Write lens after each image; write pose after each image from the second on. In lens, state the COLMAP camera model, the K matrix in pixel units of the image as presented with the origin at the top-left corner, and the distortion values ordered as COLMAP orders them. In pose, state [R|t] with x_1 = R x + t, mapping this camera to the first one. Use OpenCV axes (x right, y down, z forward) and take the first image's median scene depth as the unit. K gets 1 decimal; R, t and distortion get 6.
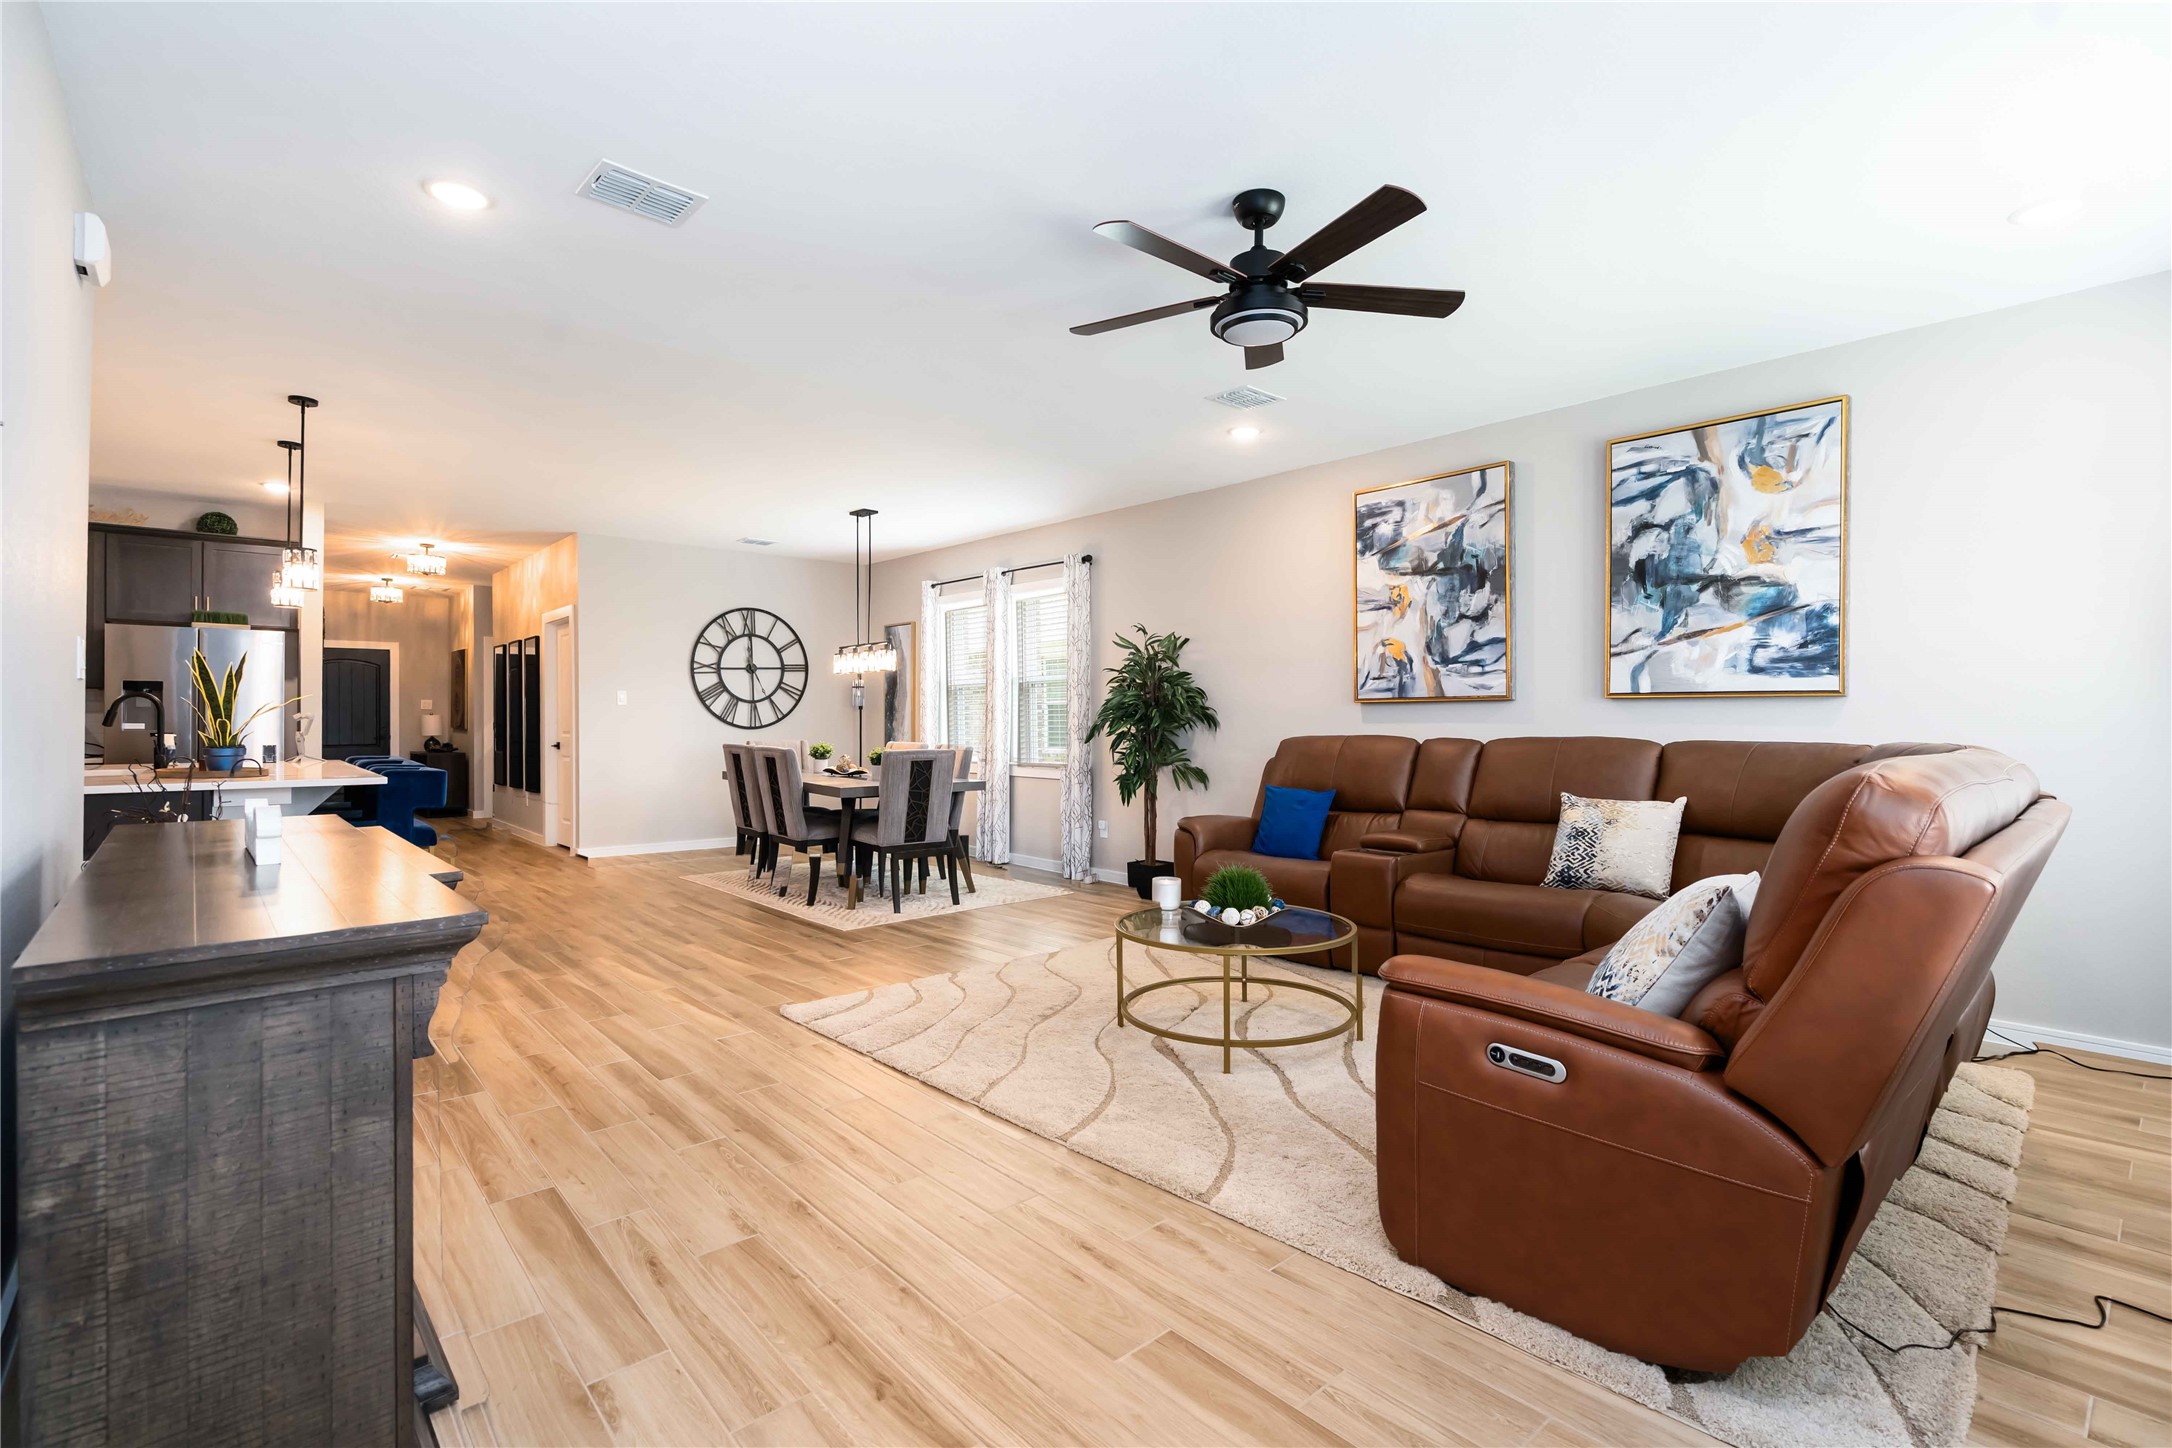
lens RADIAL K [[1008.2, 0, 1074.7], [0, 1008.2, 739.4], [0, 0, 1]] dist [-0.009600, 0.002974]
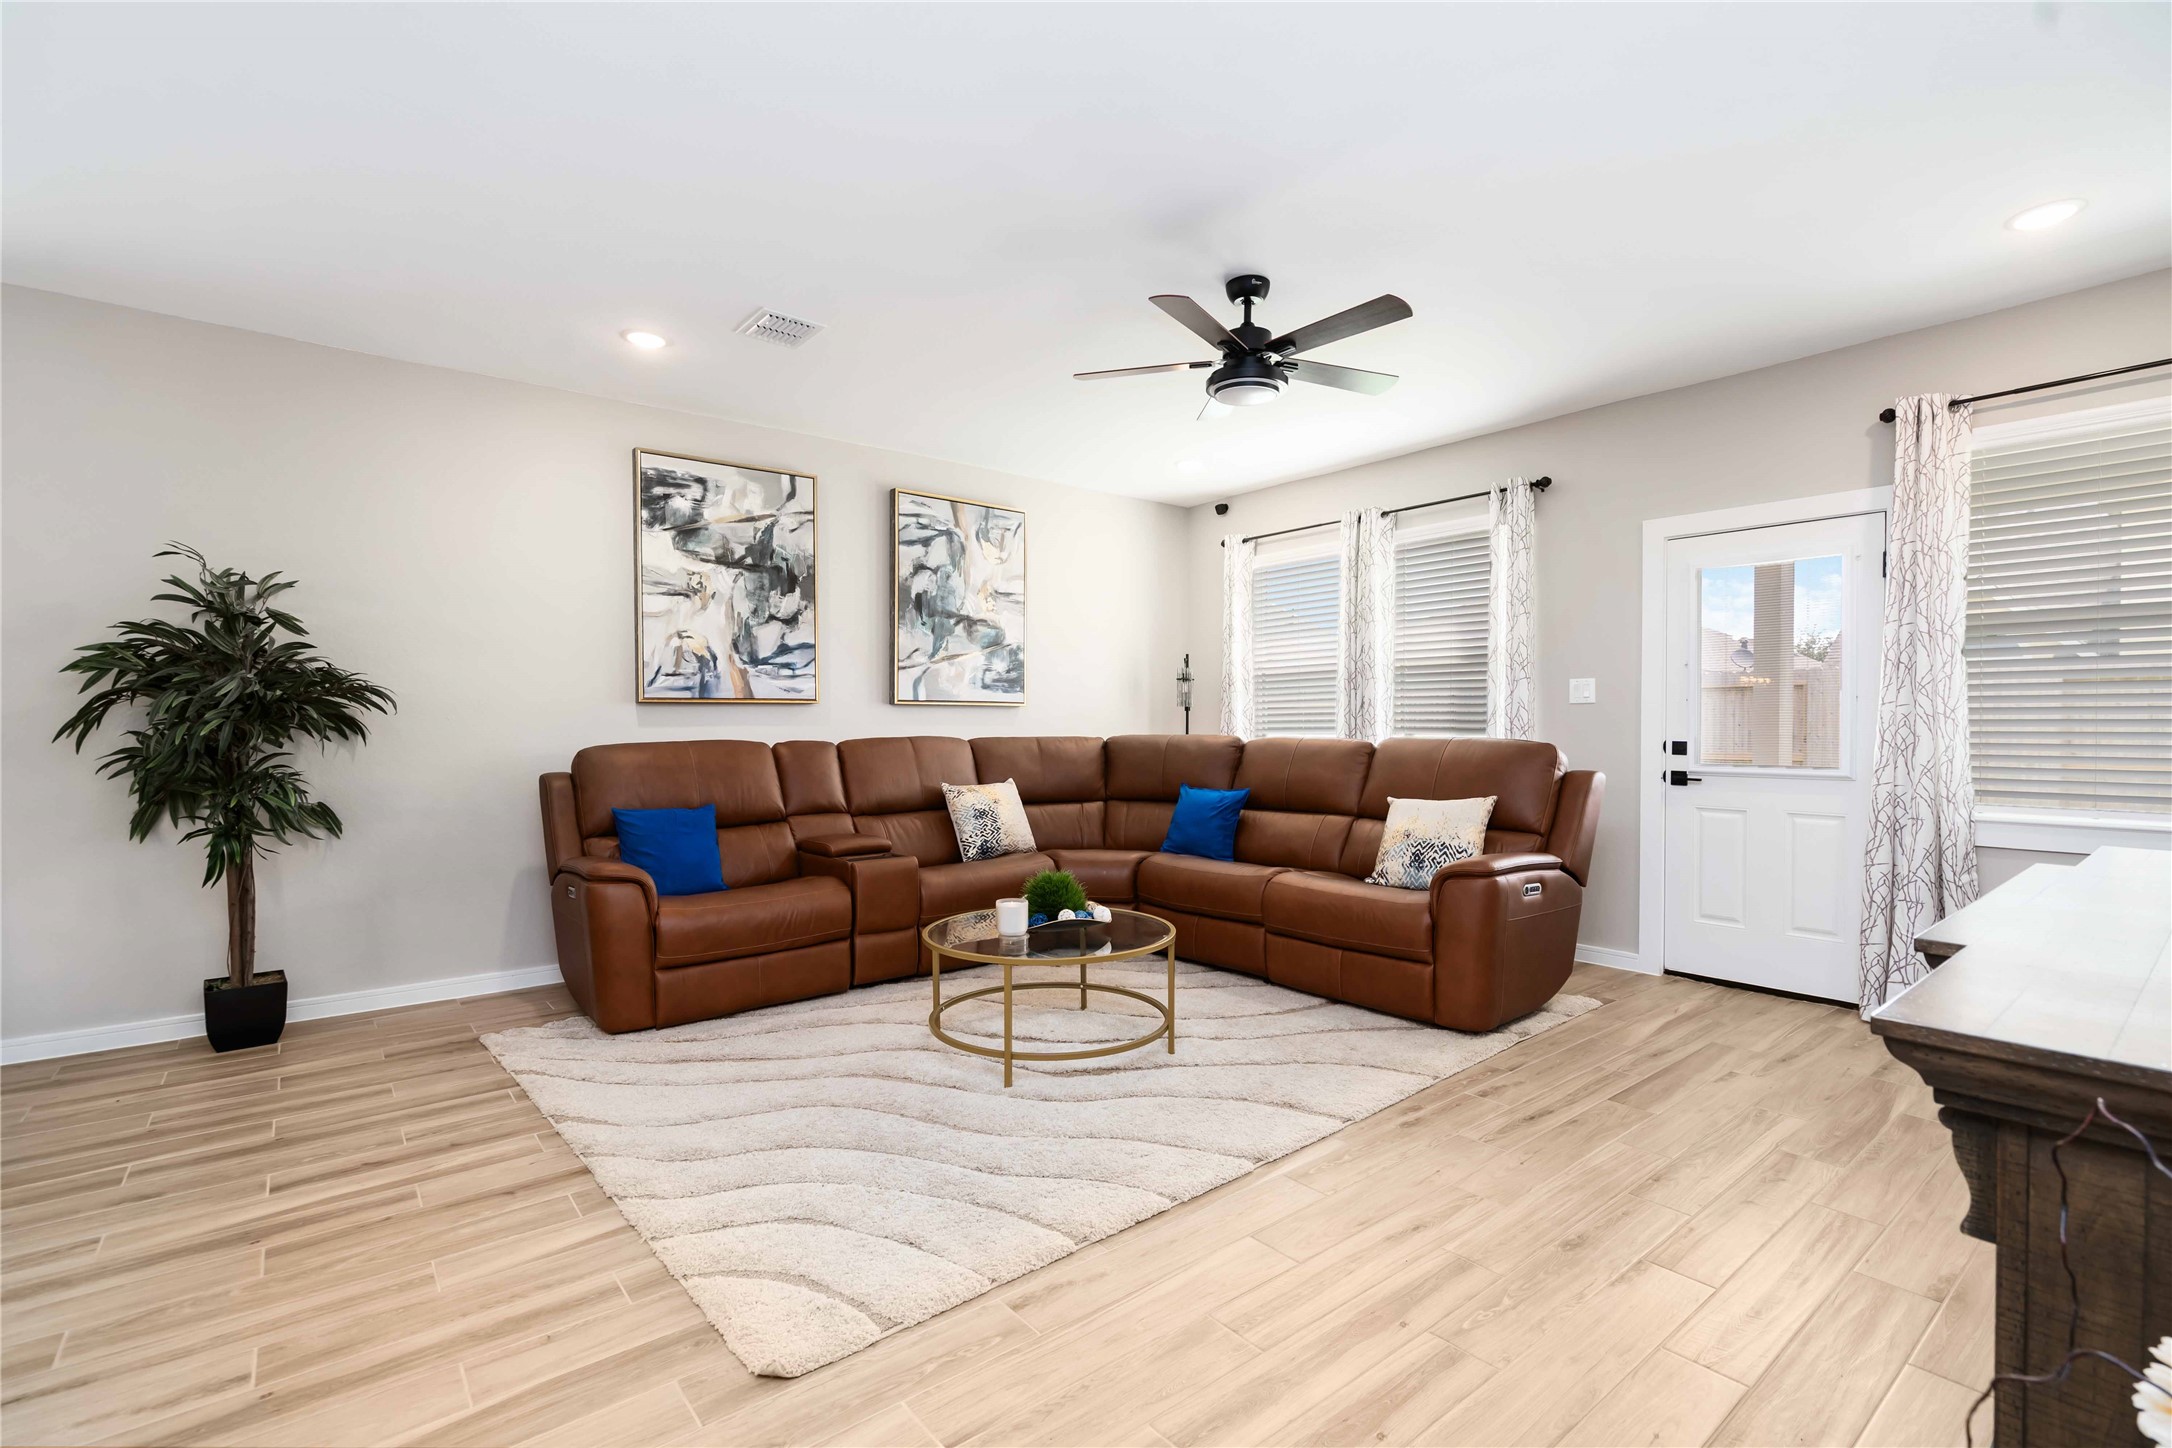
lens RADIAL K [[1008.2, 0, 1067.0], [0, 1008.2, 719.0], [0, 0, 1]] dist [-0.009600, 0.002974]
pose [[0.033309, 0.006424, 0.999424, -0.577932], [0.024412, 0.999676, -0.007240, -0.009118], [-0.999147, 0.024639, 0.033141, 0.676675]]
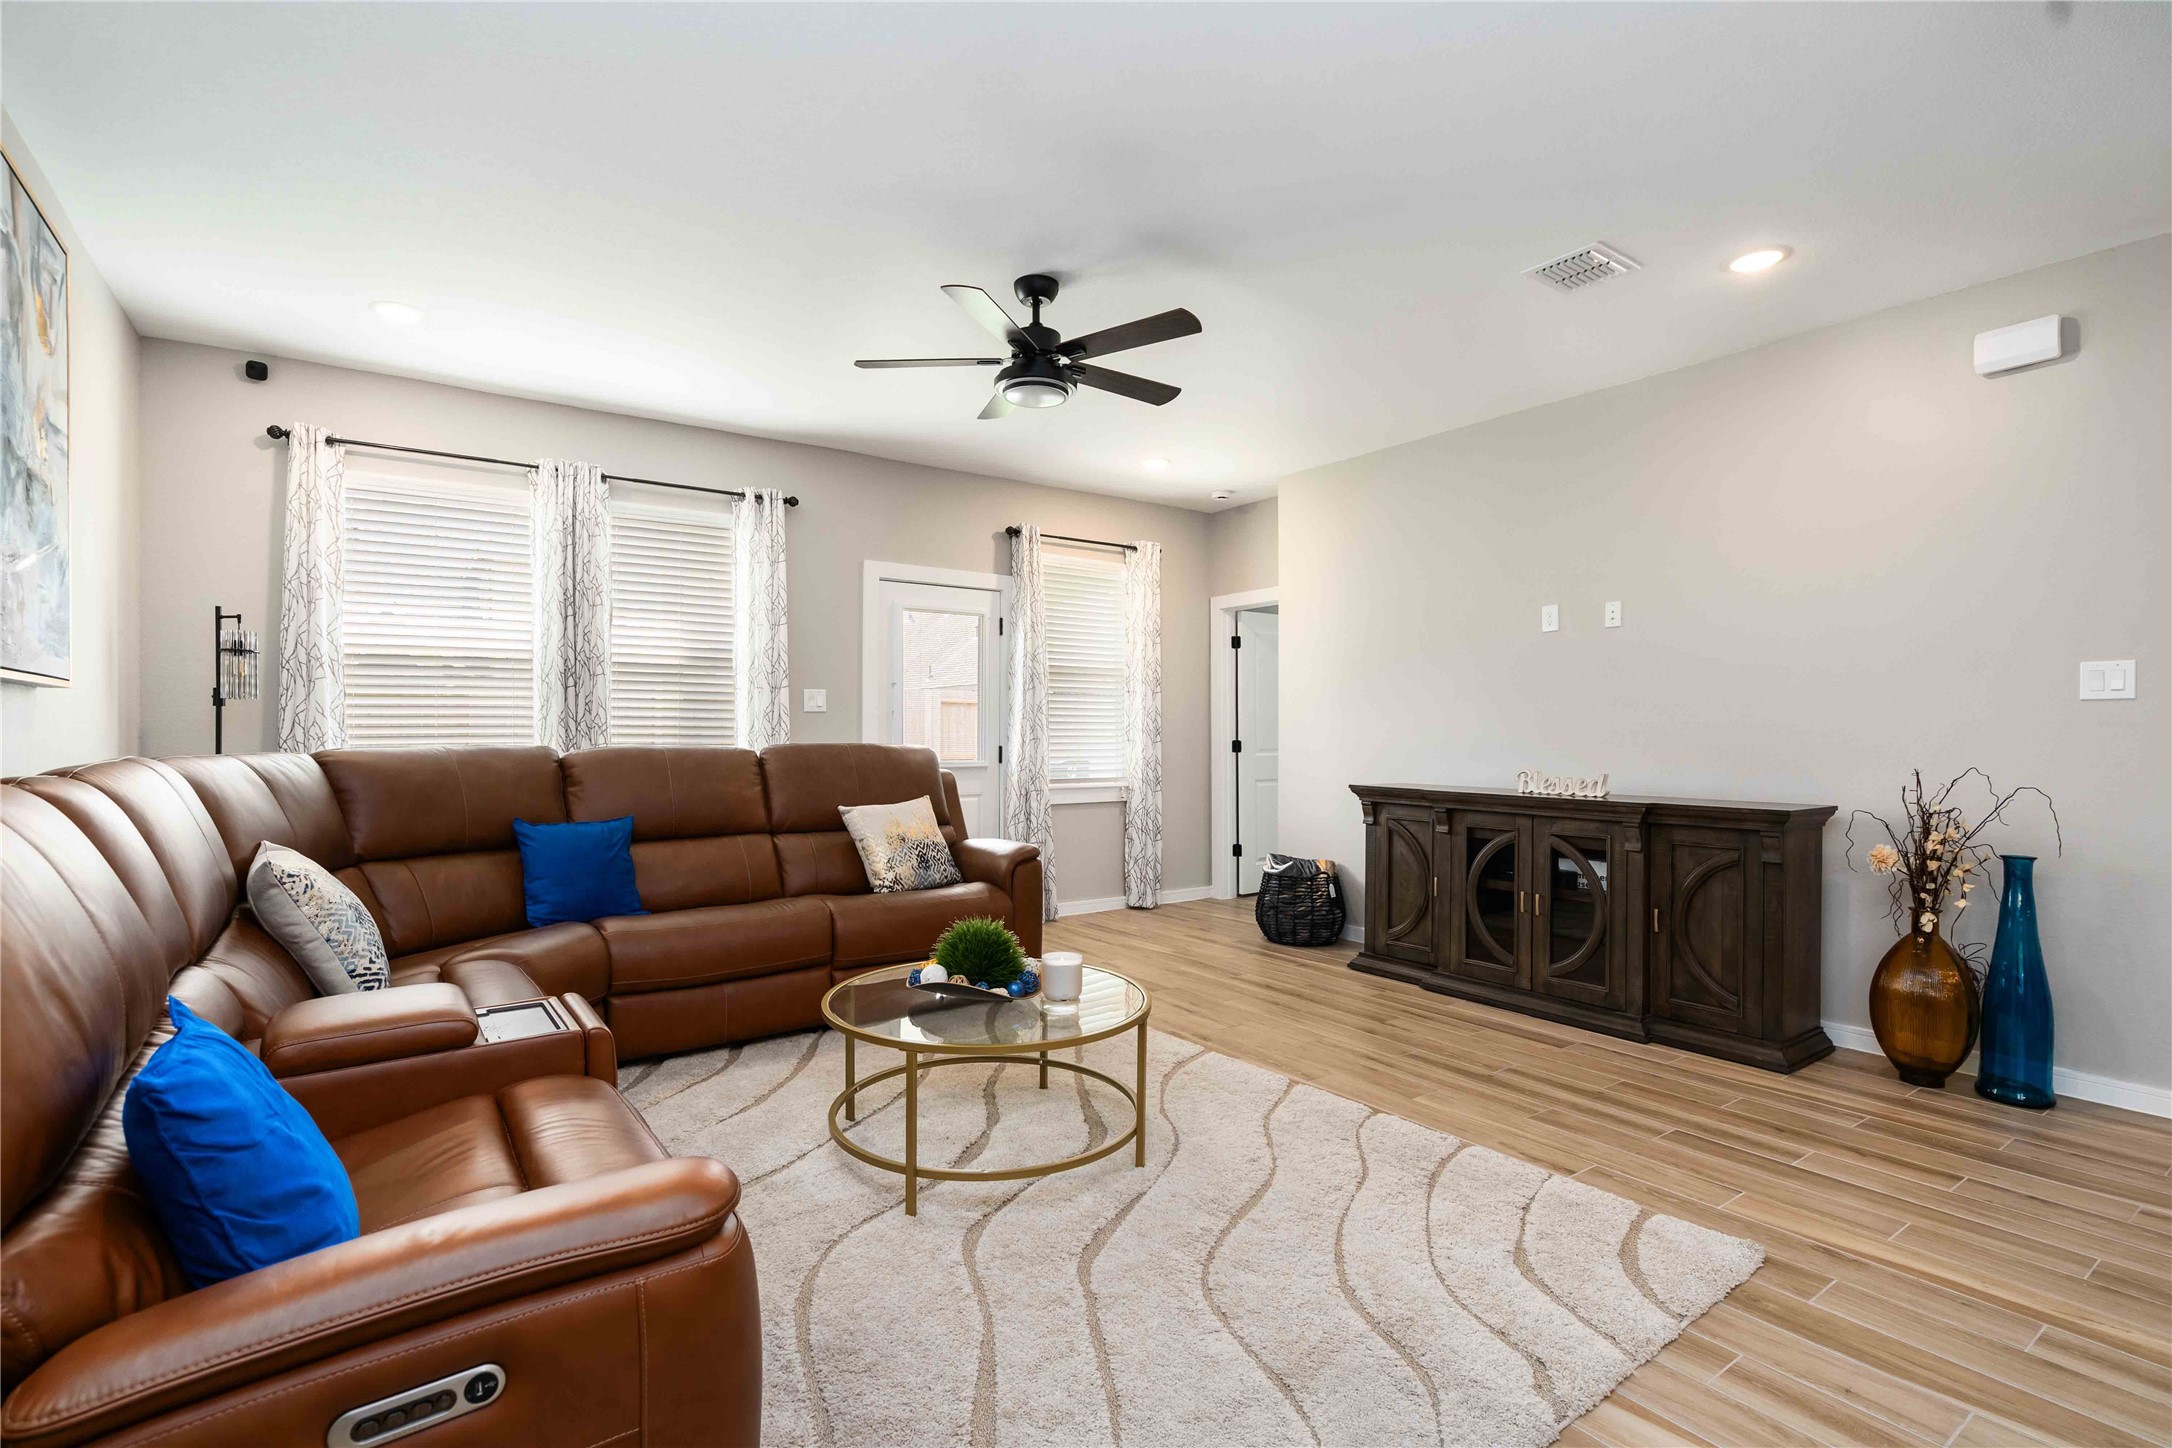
lens RADIAL K [[1008.2, 0, 1095.6], [0, 1008.2, 725.9], [0, 0, 1]] dist [-0.009600, 0.002974]
pose [[-0.997817, 0.001472, 0.066021, 0.026069], [0.002701, 0.999825, 0.018527, -0.022694], [-0.065982, 0.018665, -0.997646, 1.244992]]
